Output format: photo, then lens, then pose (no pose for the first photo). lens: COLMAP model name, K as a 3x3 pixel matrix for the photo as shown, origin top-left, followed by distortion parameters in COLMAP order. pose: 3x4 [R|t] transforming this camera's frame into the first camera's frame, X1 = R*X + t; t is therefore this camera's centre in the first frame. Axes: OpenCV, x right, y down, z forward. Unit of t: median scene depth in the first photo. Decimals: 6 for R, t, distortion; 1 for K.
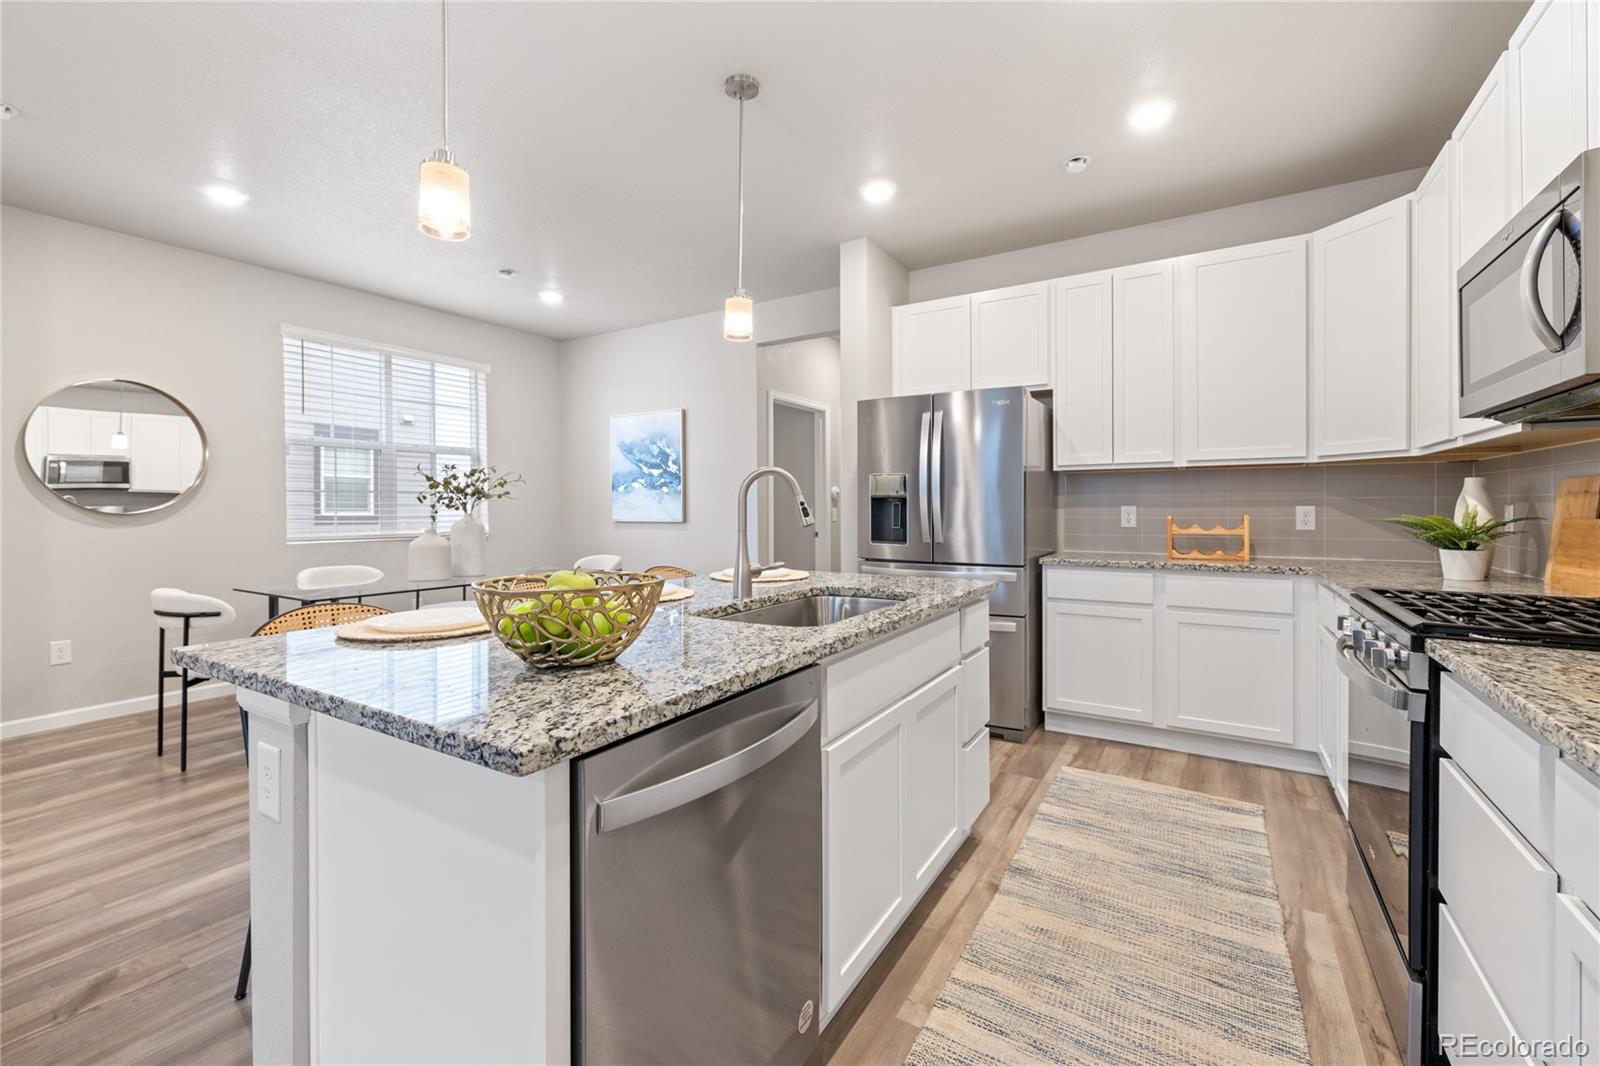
lens RADIAL K [[673.4, 0, 789.8], [0, 673.4, 515.1], [0, 0, 1]] dist [0.001225, 0.000264]
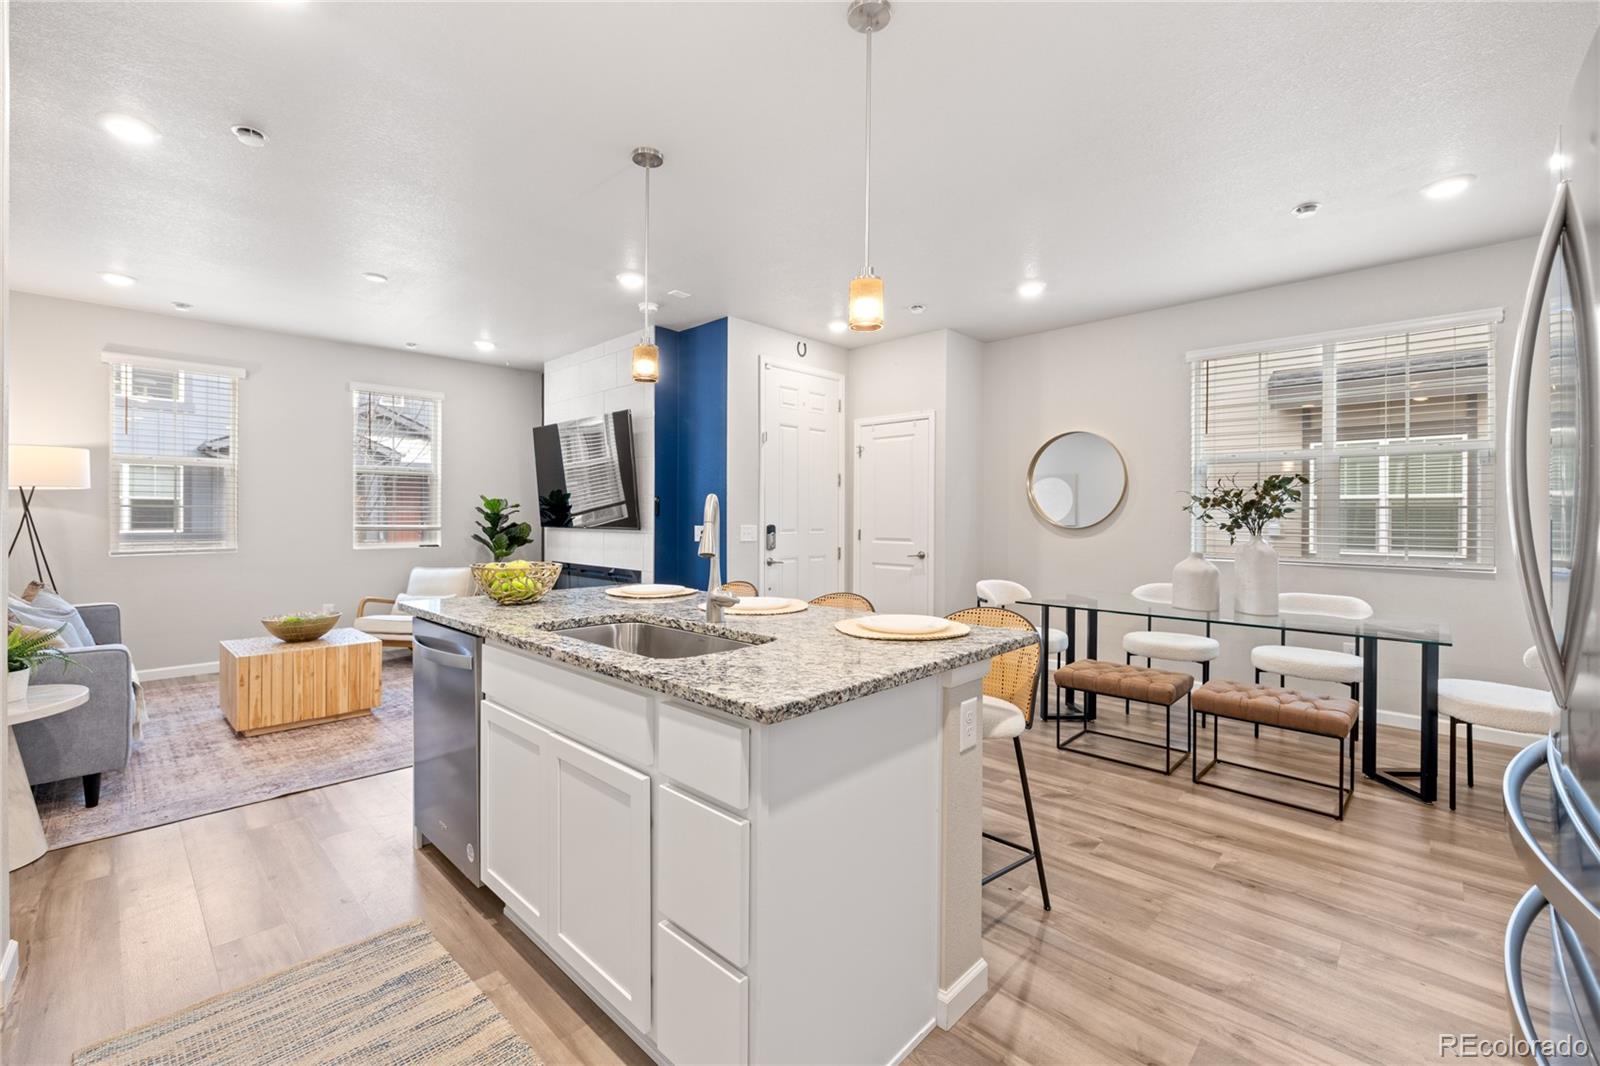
lens RADIAL K [[669.2, 0, 794.3], [0, 669.2, 515.3], [0, 0, 1]] dist [-0.001254, -0.000767]
pose [[-0.201947, 0.000262, -0.979396, 0.522858], [-0.015827, 0.999869, 0.003530, -0.027659], [0.979269, 0.016213, -0.201916, 0.755704]]
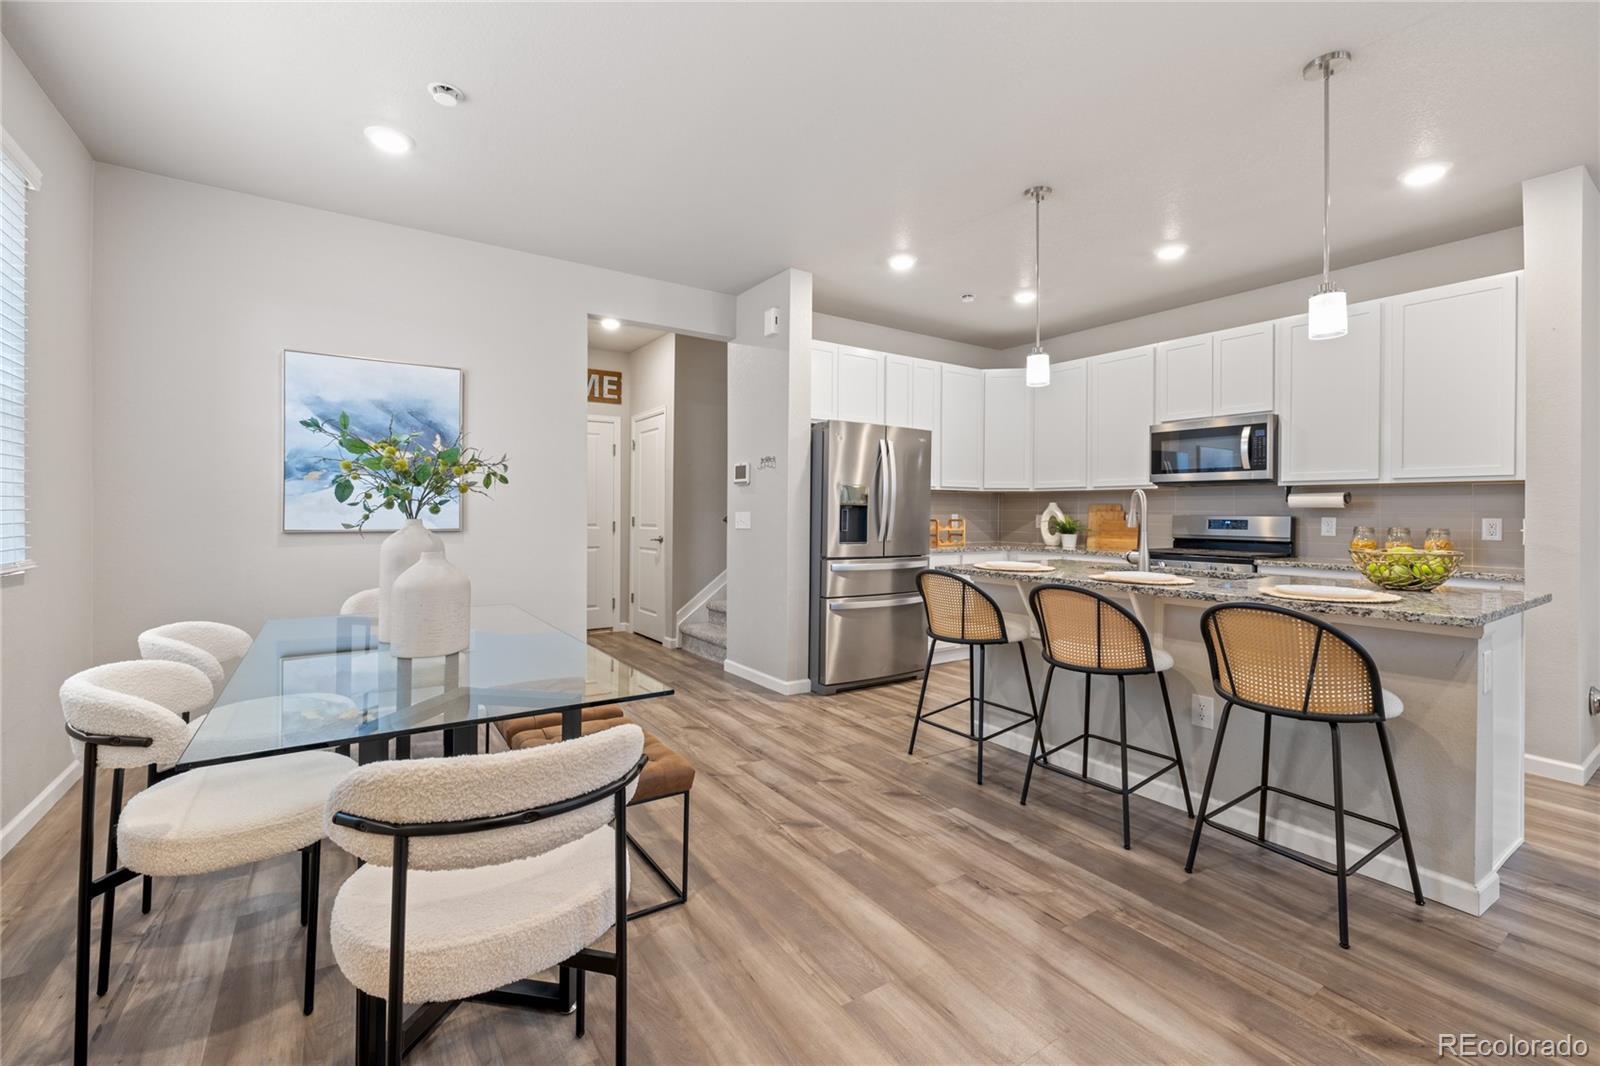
lens RADIAL K [[673.4, 0, 789.8], [0, 673.4, 515.1], [0, 0, 1]] dist [0.001225, 0.000264]
pose [[0.408491, 0.002803, 0.912758, -1.020214], [0.001779, 0.999991, -0.003868, -0.004460], [-0.912760, 0.003204, 0.408483, 0.633489]]
